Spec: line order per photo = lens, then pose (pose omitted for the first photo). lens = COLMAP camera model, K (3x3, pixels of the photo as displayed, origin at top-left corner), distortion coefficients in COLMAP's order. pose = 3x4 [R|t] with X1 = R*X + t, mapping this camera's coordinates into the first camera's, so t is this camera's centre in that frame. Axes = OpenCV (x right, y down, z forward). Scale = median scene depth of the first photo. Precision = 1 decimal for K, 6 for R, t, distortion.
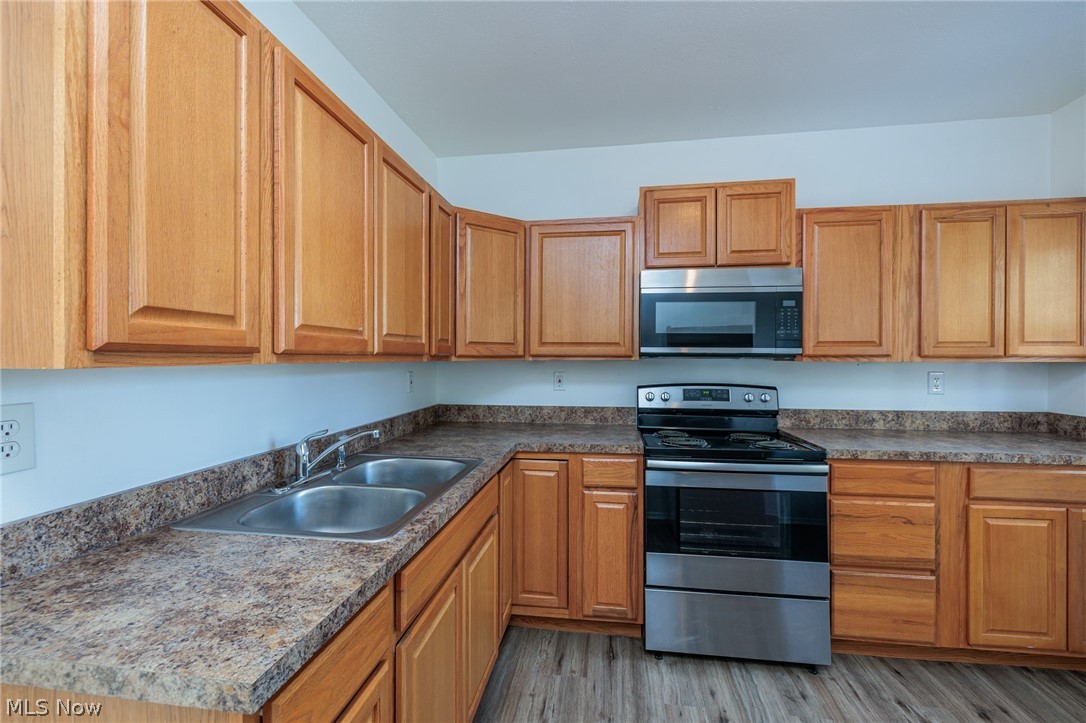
lens RADIAL K [[455.7, 0, 542.3], [0, 455.7, 359.5], [0, 0, 1]] dist [0.001065, 0.000201]
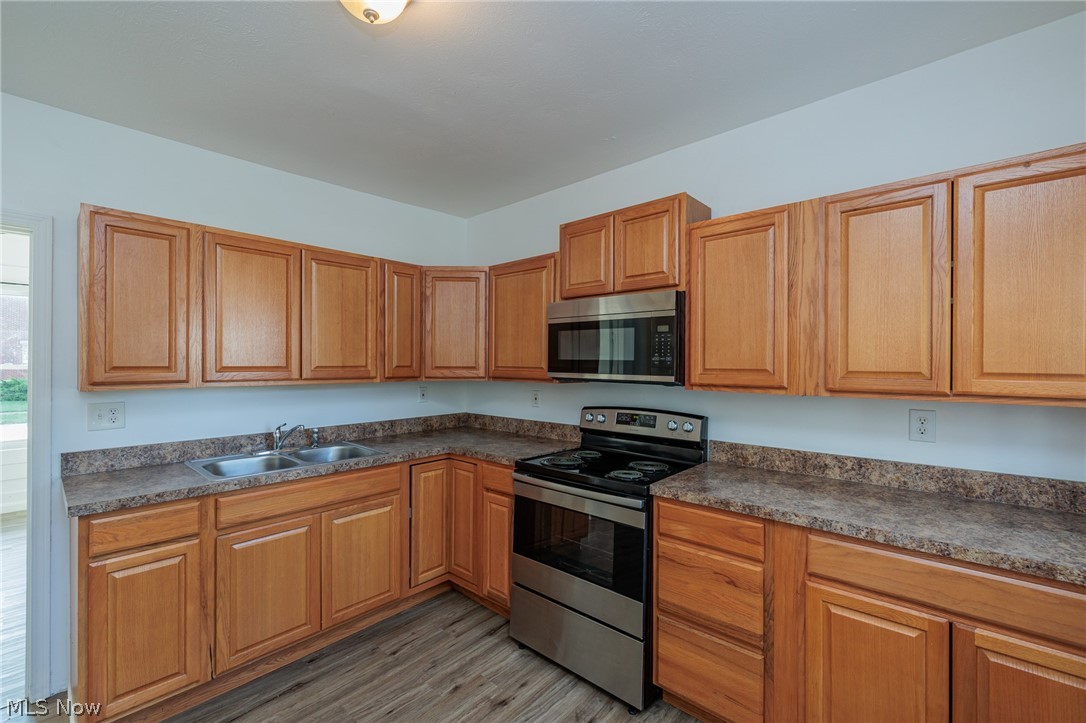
lens RADIAL K [[461.0, 0, 539.1], [0, 461.0, 362.4], [0, 0, 1]] dist [0.002356, 0.000298]
pose [[0.828951, 0.001189, -0.559321, 0.859495], [-0.003804, 0.999987, -0.003511, -0.048561], [0.559309, 0.005038, 0.828944, 0.062148]]
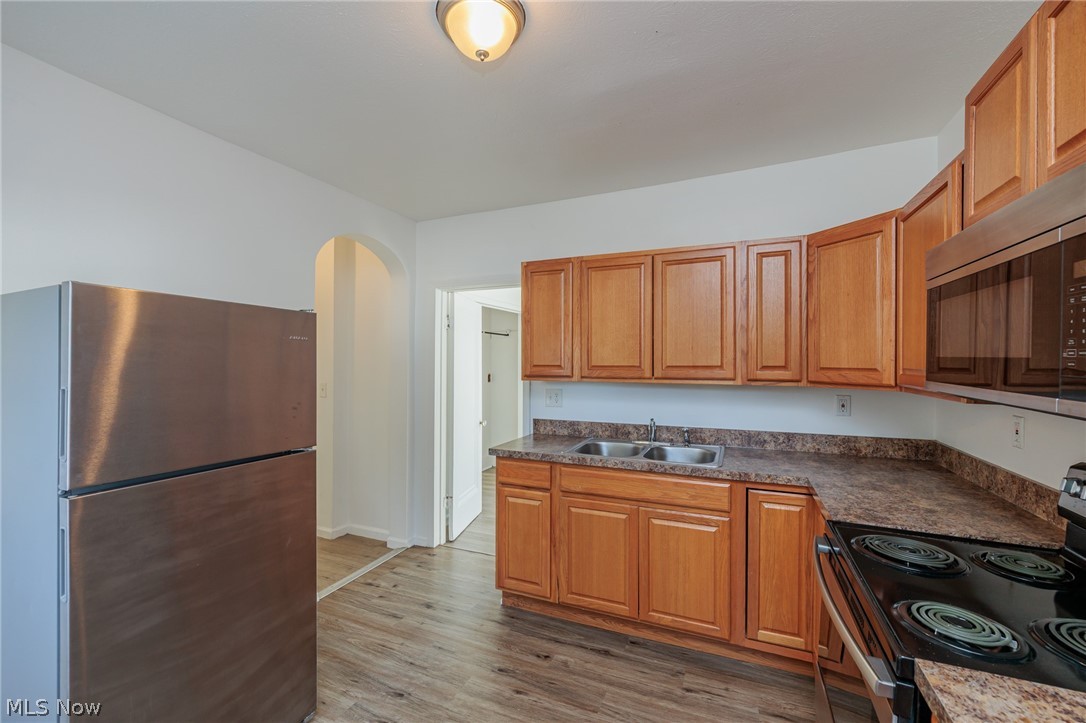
lens RADIAL K [[461.0, 0, 539.1], [0, 461.0, 362.4], [0, 0, 1]] dist [0.002356, 0.000298]
pose [[-0.270082, 0.003433, -0.962831, 0.974156], [-0.002637, 0.999987, 0.004305, -0.053859], [0.962834, 0.003702, -0.270069, 0.707437]]
